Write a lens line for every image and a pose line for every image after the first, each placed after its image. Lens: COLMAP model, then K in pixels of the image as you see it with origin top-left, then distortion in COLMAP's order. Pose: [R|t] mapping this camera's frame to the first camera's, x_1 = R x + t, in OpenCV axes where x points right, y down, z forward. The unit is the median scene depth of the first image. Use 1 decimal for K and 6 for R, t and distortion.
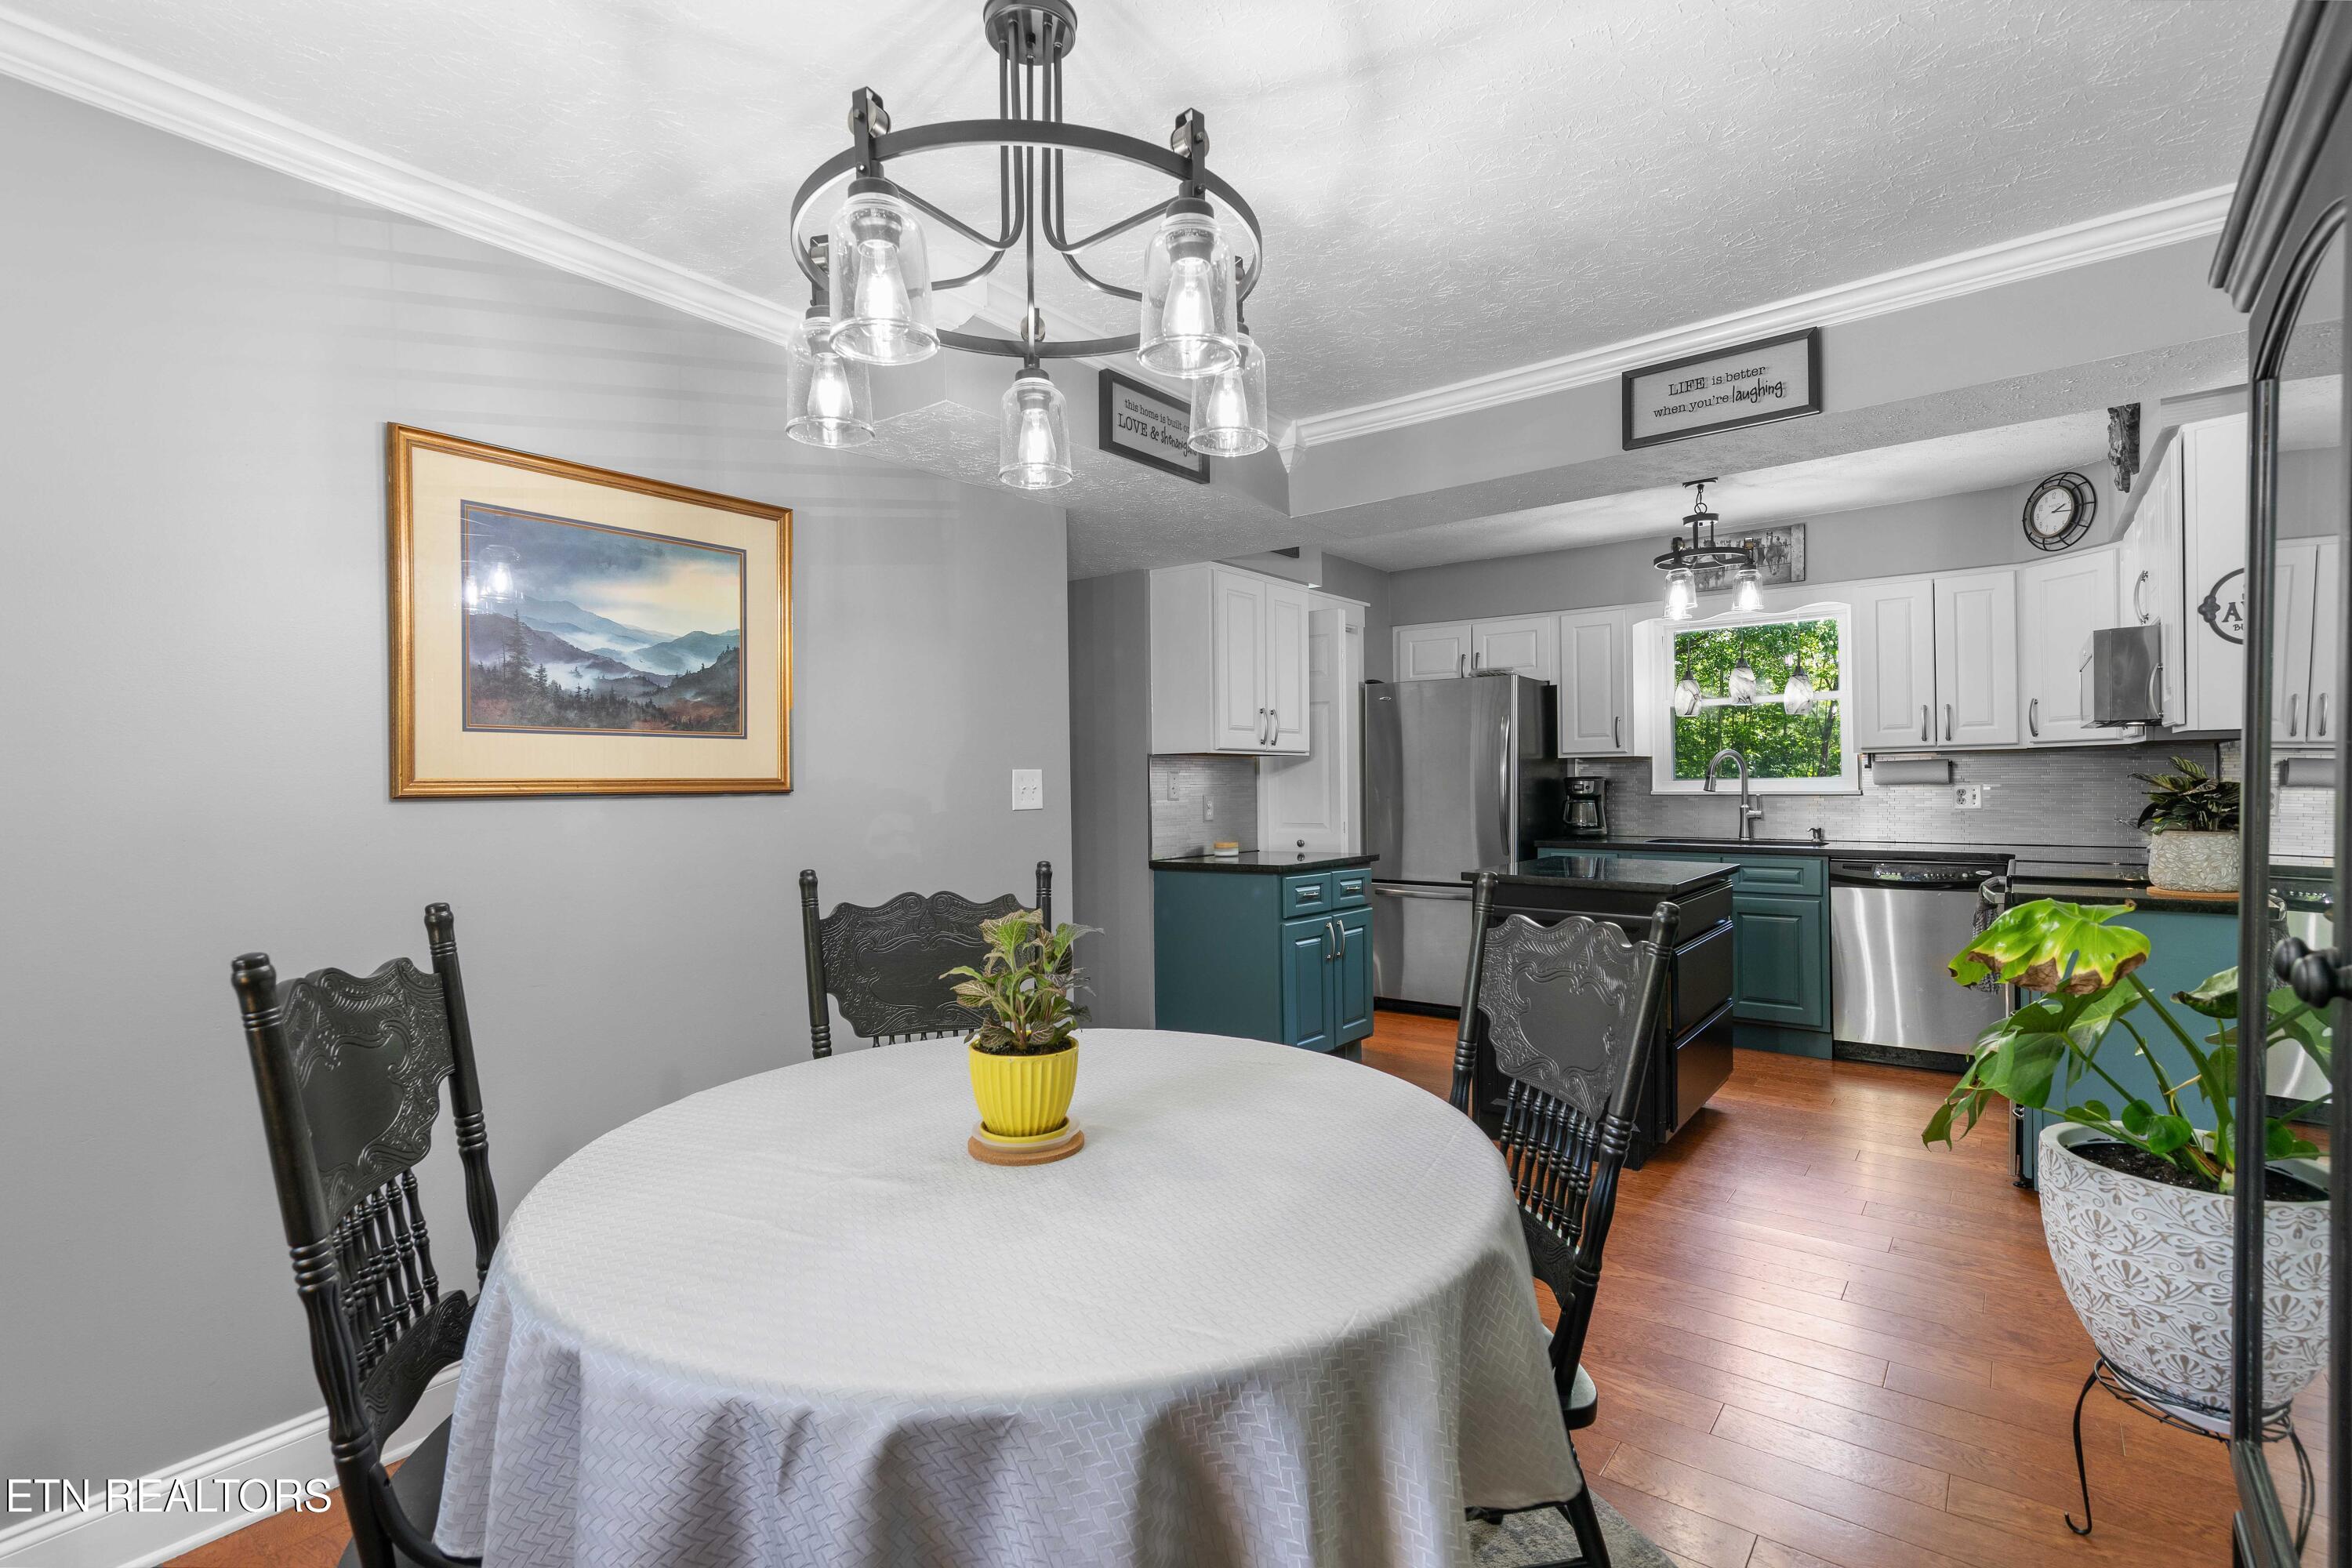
lens RADIAL K [[1095.2, 0, 1173.4], [0, 1095.2, 774.9], [0, 0, 1]] dist [0.000478, 0.000287]
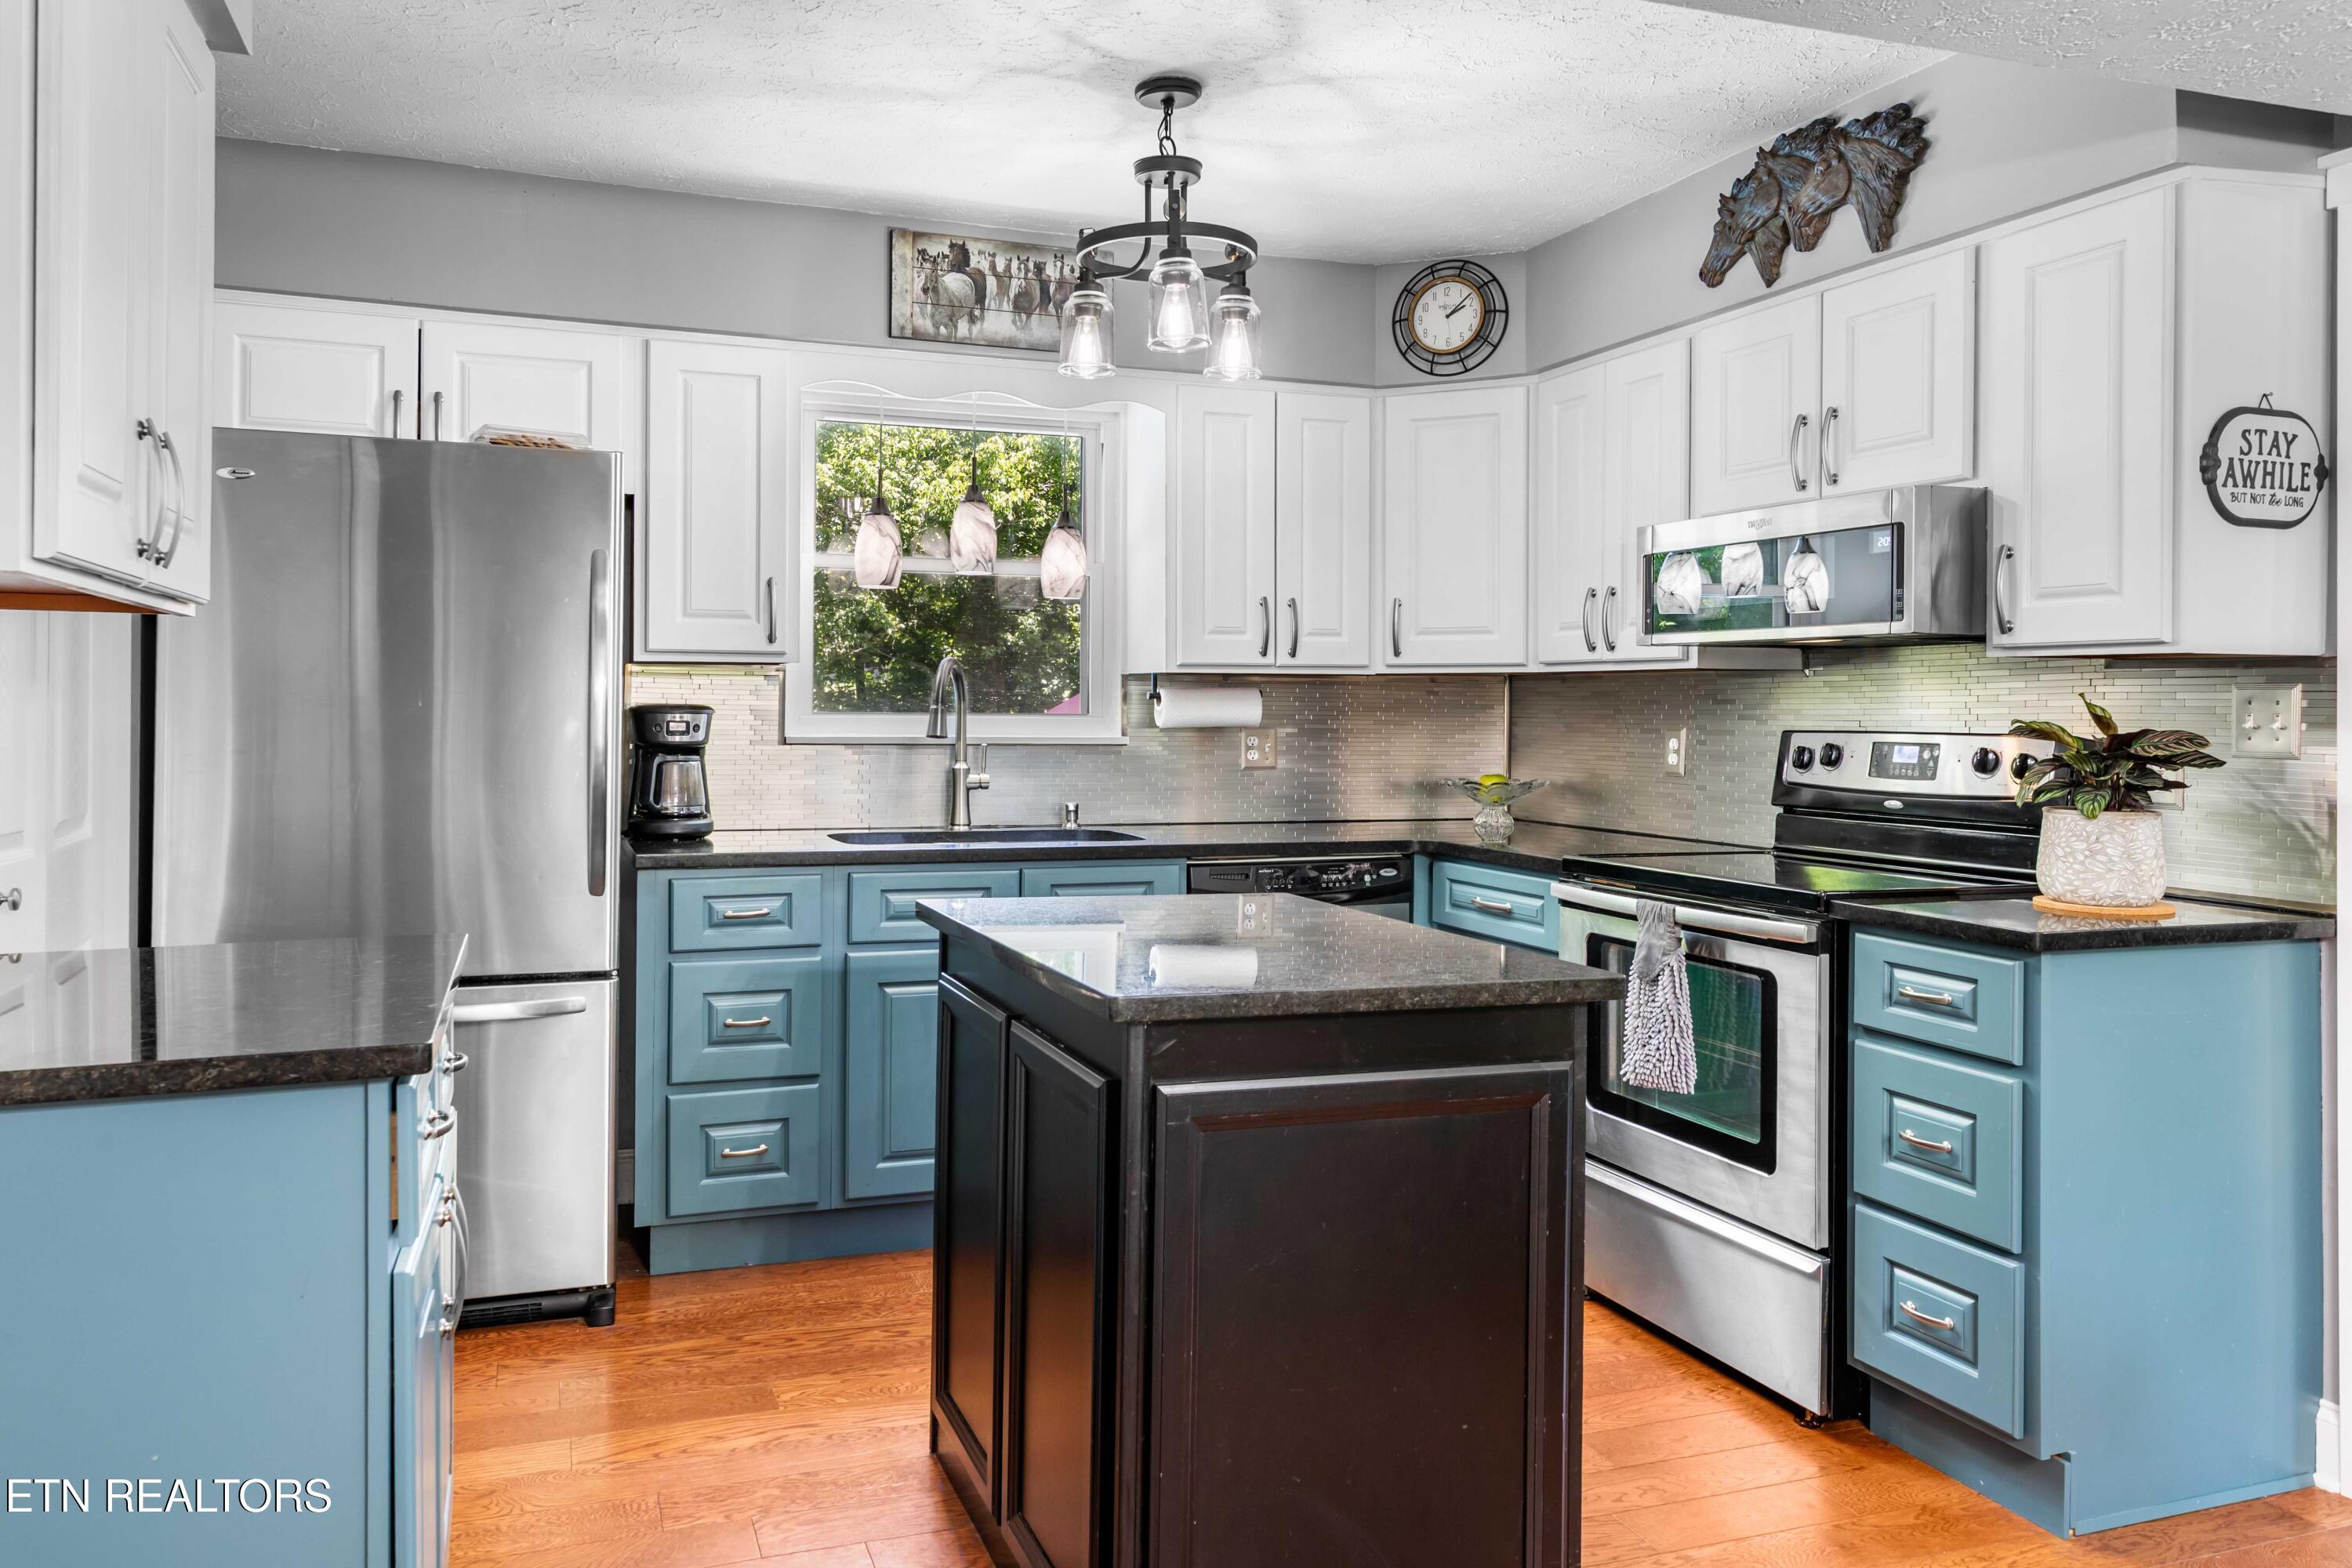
lens RADIAL K [[1614.9, 0, 1106.4], [0, 1614.9, 722.7], [0, 0, 1]] dist [0.010226, 0.002466]
pose [[0.537939, 0.007994, 0.842946, -0.123664], [-0.018400, 0.999828, 0.002261, 0.006058], [-0.842783, -0.016726, 0.537994, 0.638125]]
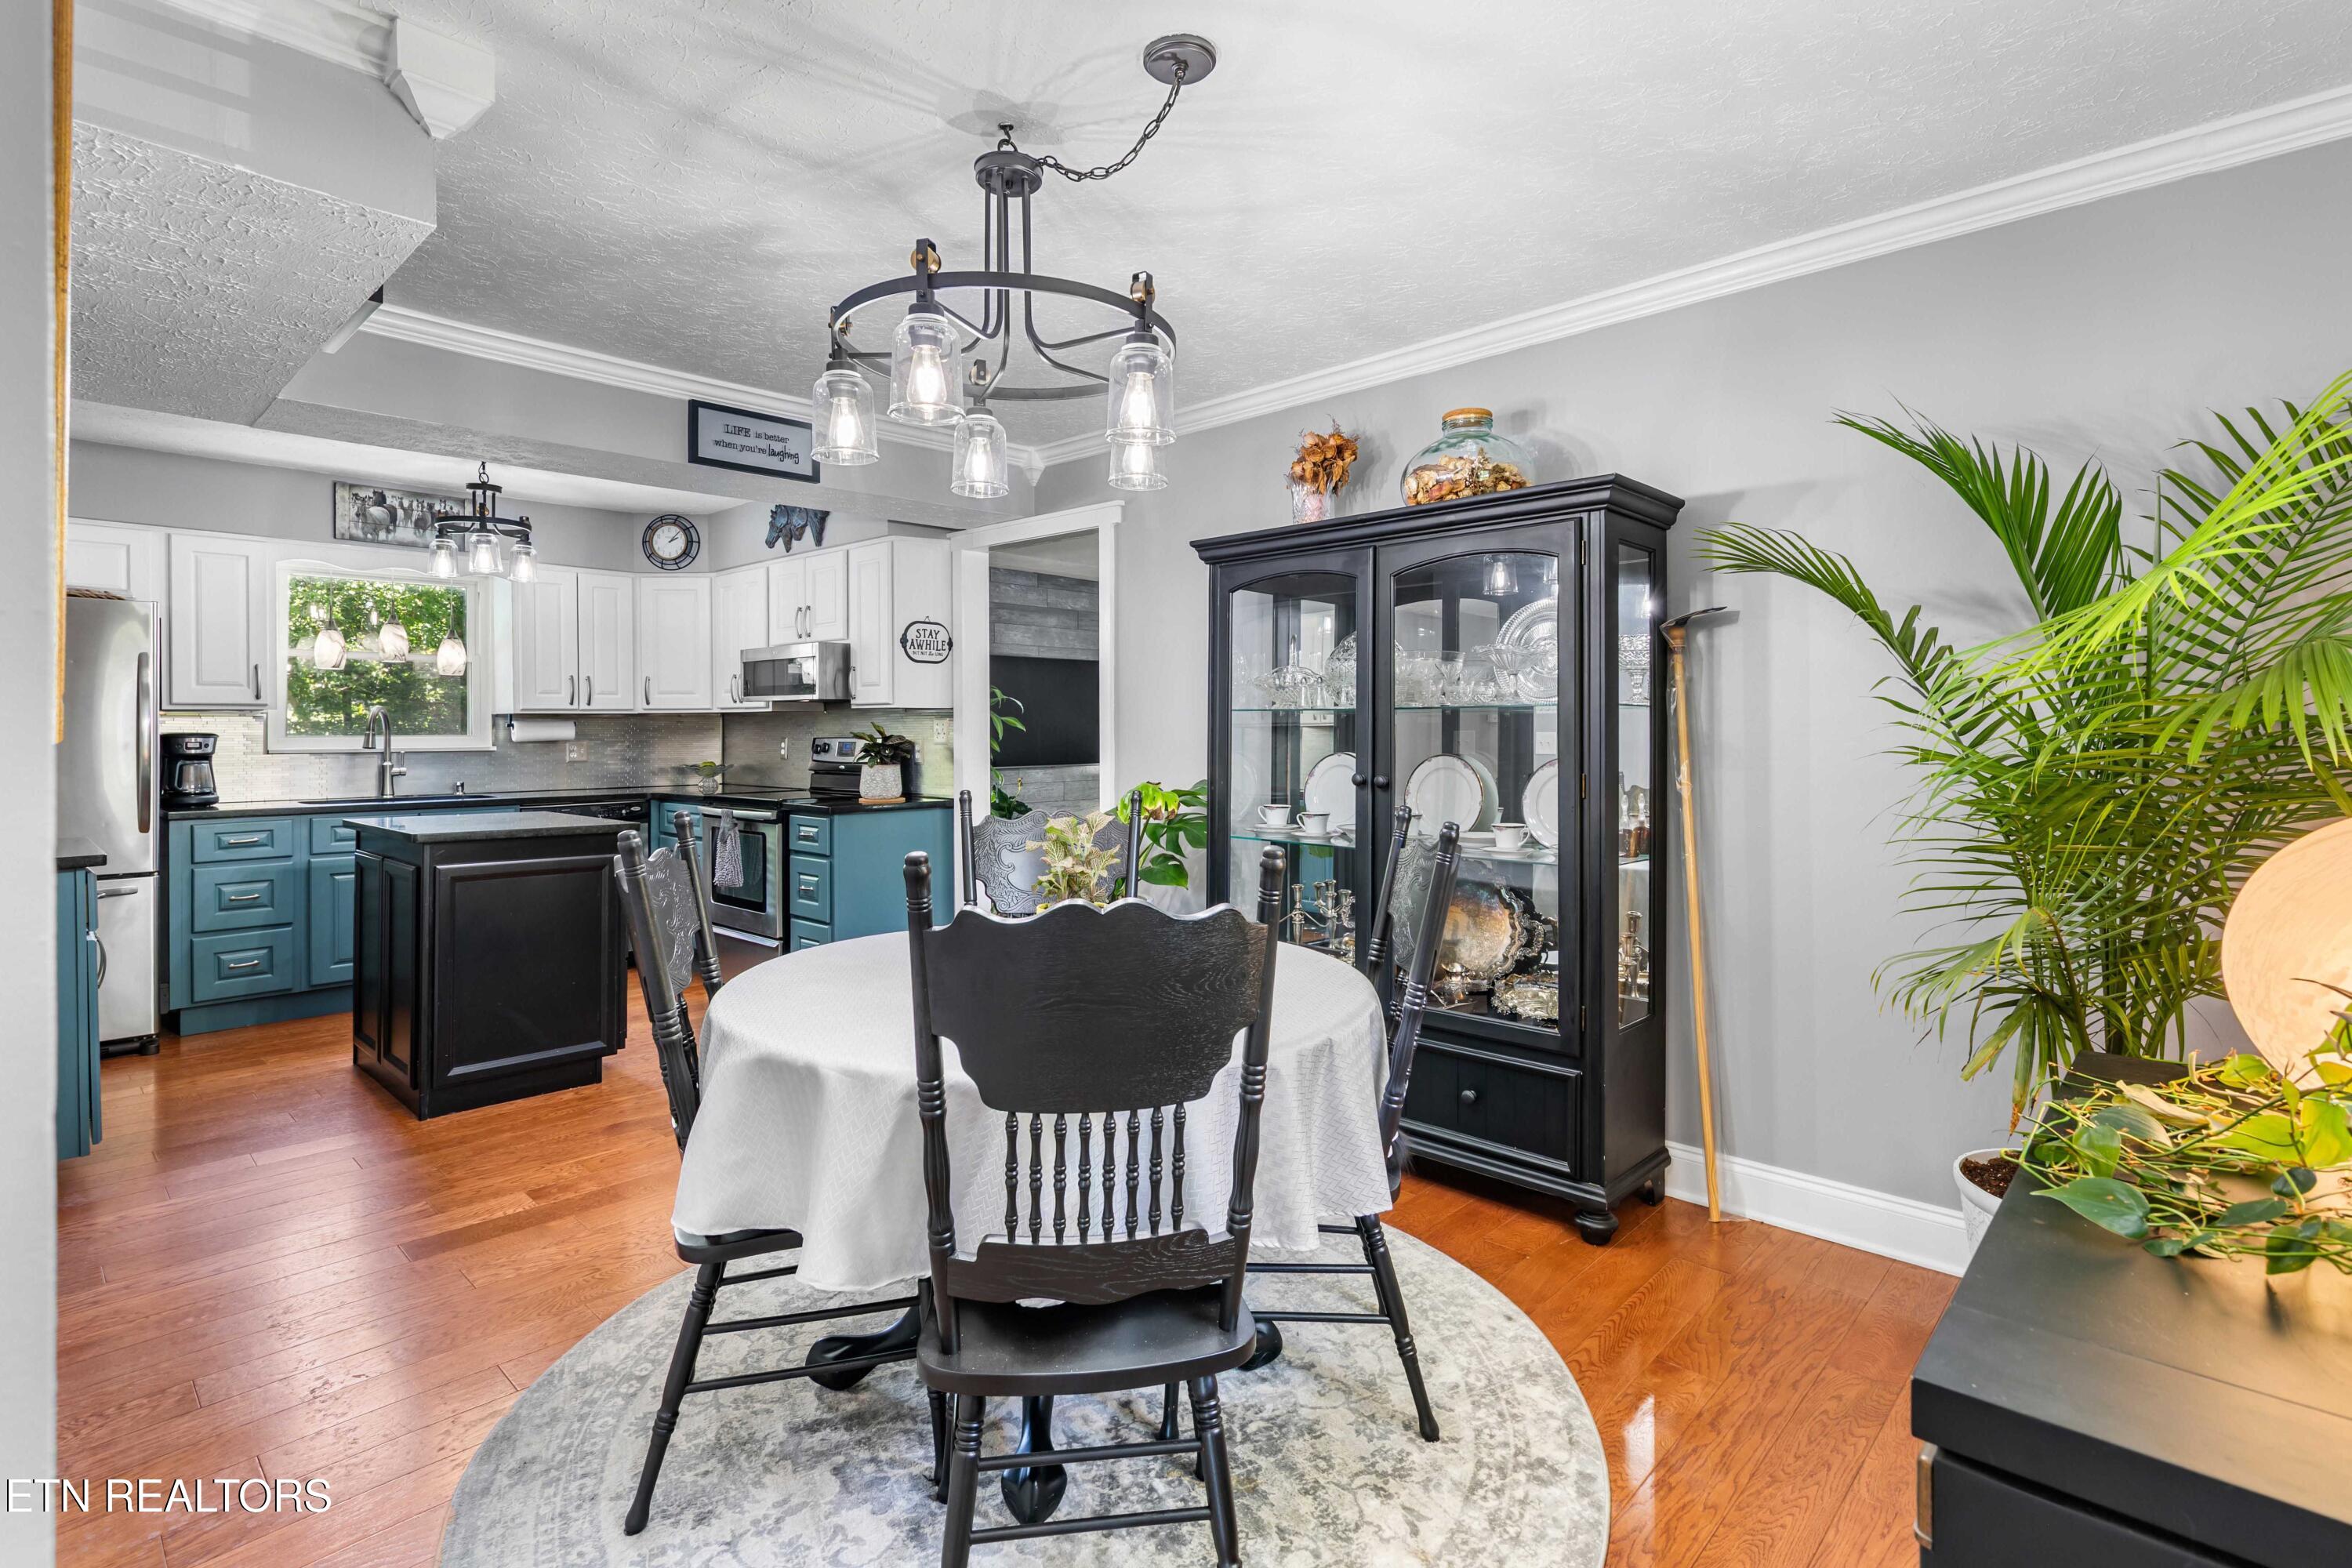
lens RADIAL K [[1124.2, 0, 1184.6], [0, 1124.2, 732.4], [0, 0, 1]] dist [0.005768, -0.000004]
pose [[0.082867, 0.008802, 0.996522, -0.540023], [-0.002176, 0.999960, -0.008651, 0.009577], [-0.996558, -0.001451, 0.082882, 0.237075]]
